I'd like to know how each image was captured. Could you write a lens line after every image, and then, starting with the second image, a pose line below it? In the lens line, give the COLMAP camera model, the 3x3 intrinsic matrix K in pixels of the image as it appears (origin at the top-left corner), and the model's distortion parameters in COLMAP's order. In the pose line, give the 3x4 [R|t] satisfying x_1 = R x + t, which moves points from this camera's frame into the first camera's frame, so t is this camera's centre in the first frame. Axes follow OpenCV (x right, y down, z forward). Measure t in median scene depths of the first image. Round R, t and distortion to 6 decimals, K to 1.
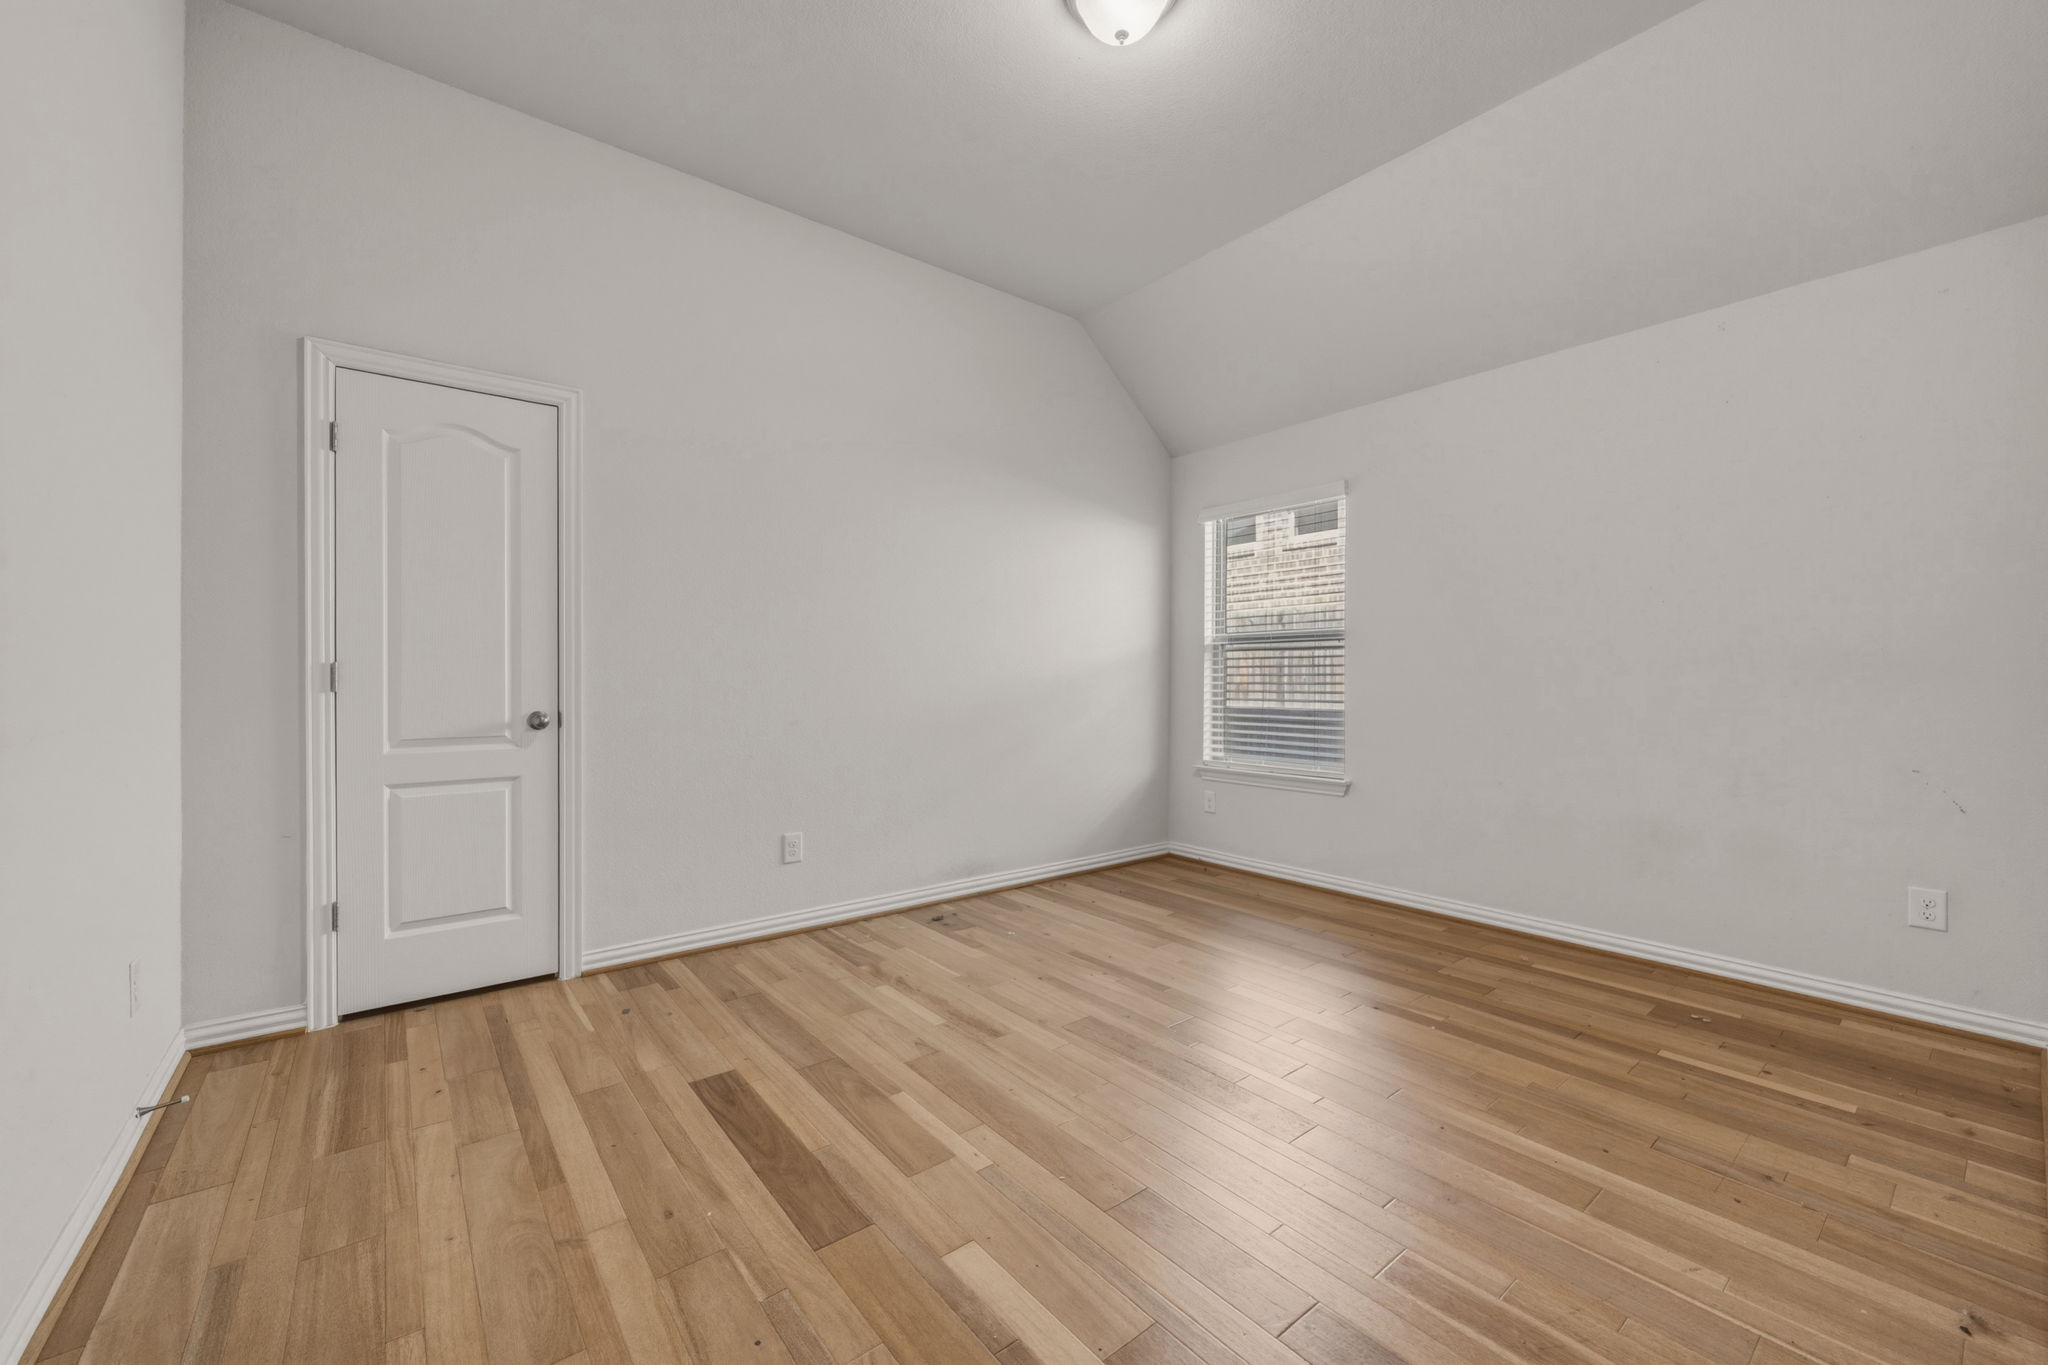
lens RADIAL K [[802.9, 0, 1024.2], [0, 802.9, 677.1], [0, 0, 1]] dist [-0.001590, 0.000017]
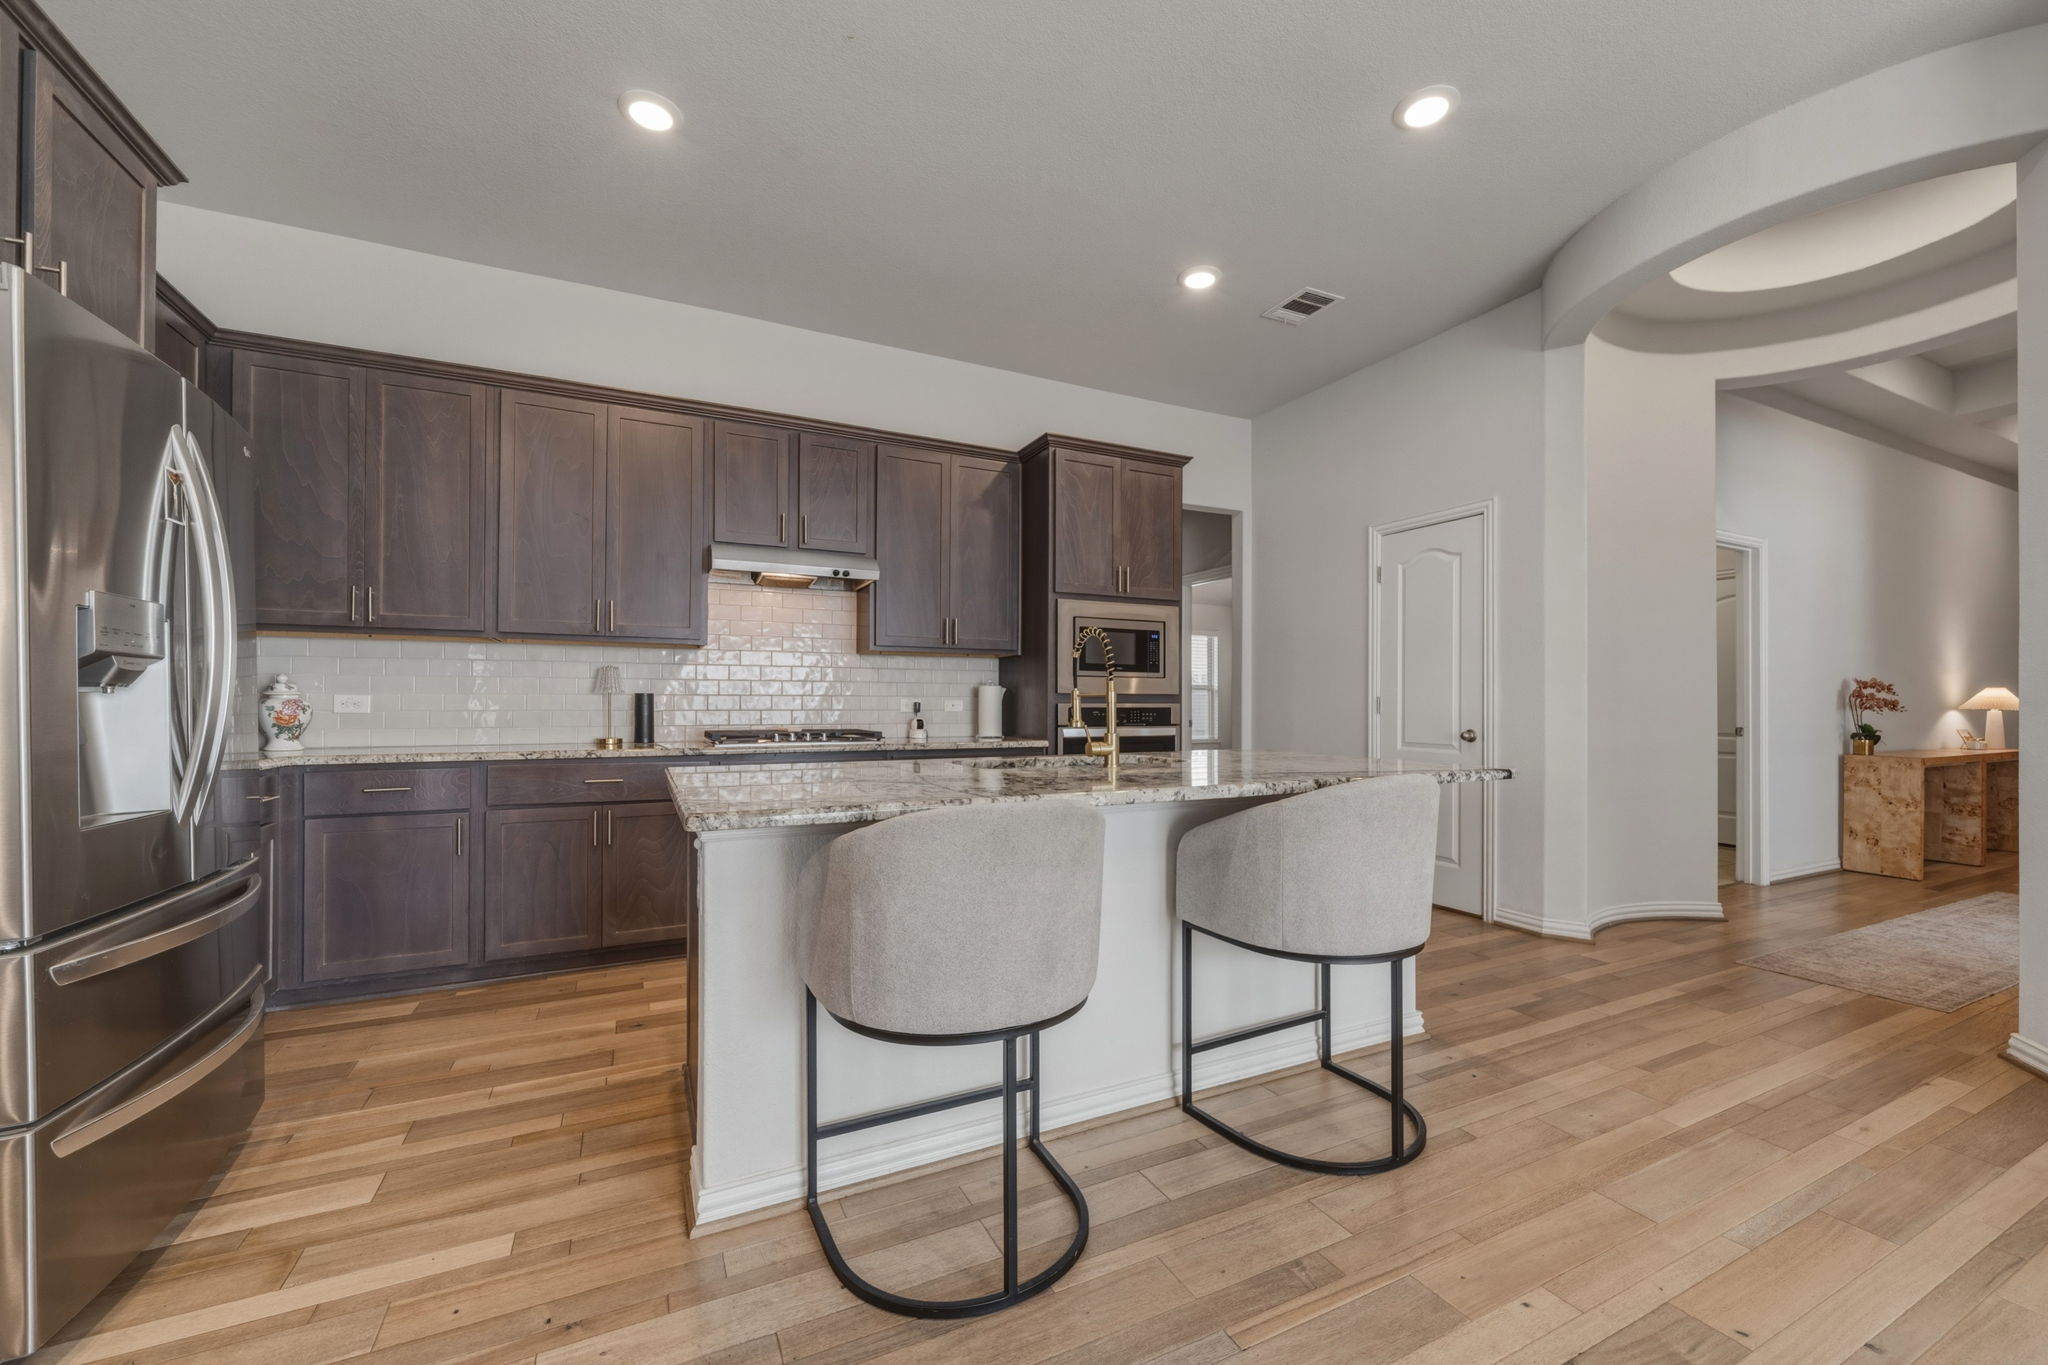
lens RADIAL K [[802.9, 0, 1031.8], [0, 802.9, 700.0], [0, 0, 1]] dist [-0.001590, 0.000017]
pose [[-0.205744, -0.001617, -0.978604, 0.989571], [-0.006769, 0.999977, -0.000230, -0.003997], [0.978582, 0.006577, -0.205750, 0.533383]]
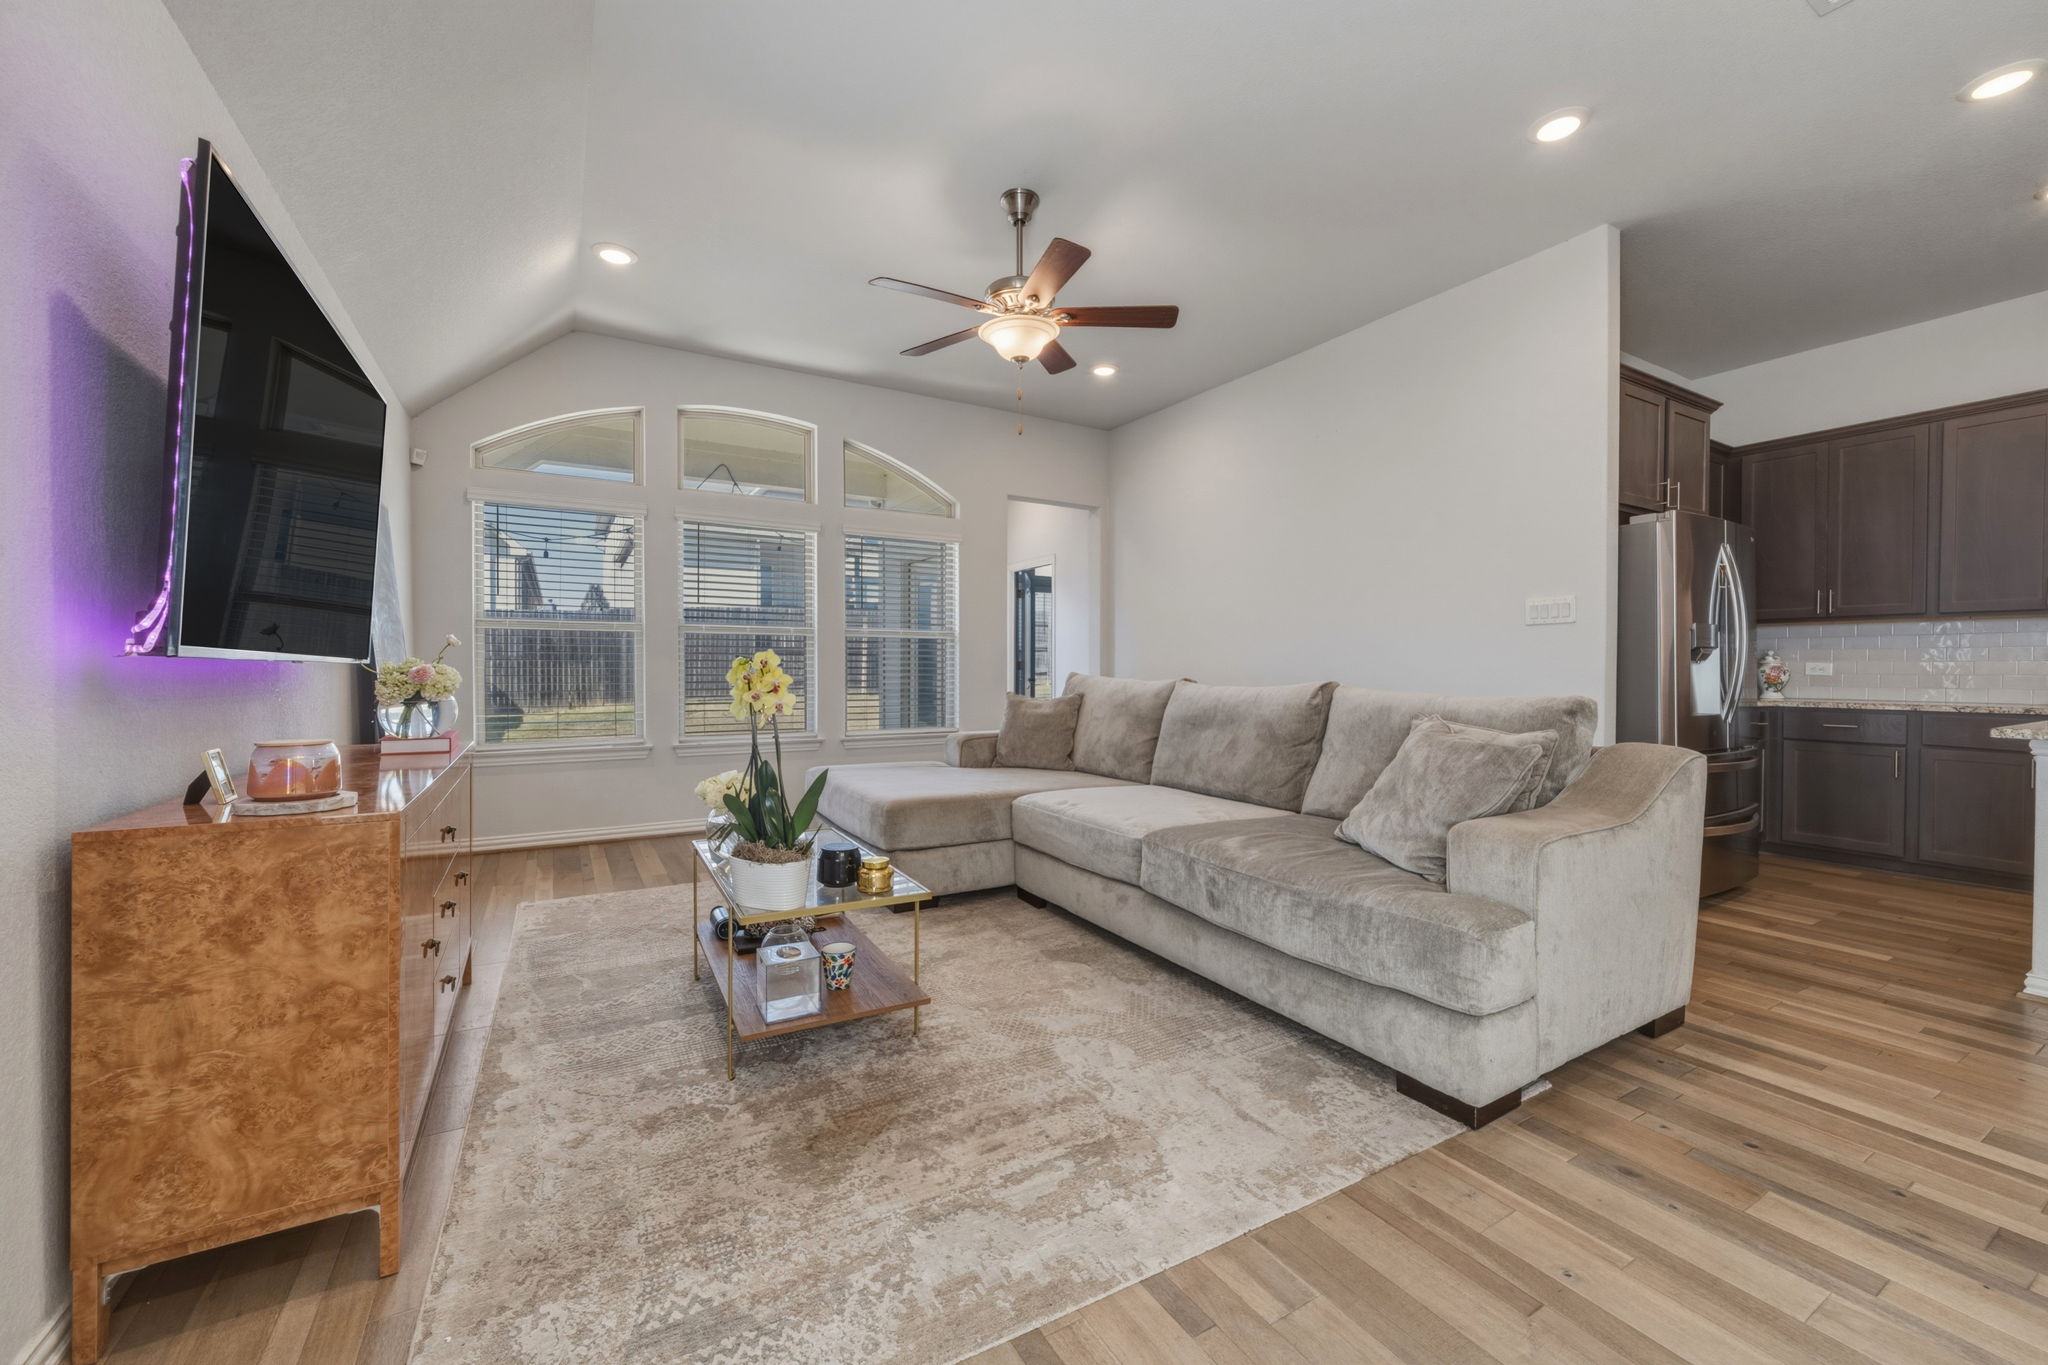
lens RADIAL K [[802.9, 0, 1017.3], [0, 802.9, 673.3], [0, 0, 1]] dist [-0.001590, 0.000017]
pose [[-0.989594, -0.001697, 0.143877, 1.502691], [-0.000002, 0.999931, 0.011779, -0.003134], [-0.143887, 0.011656, -0.989526, 1.273362]]
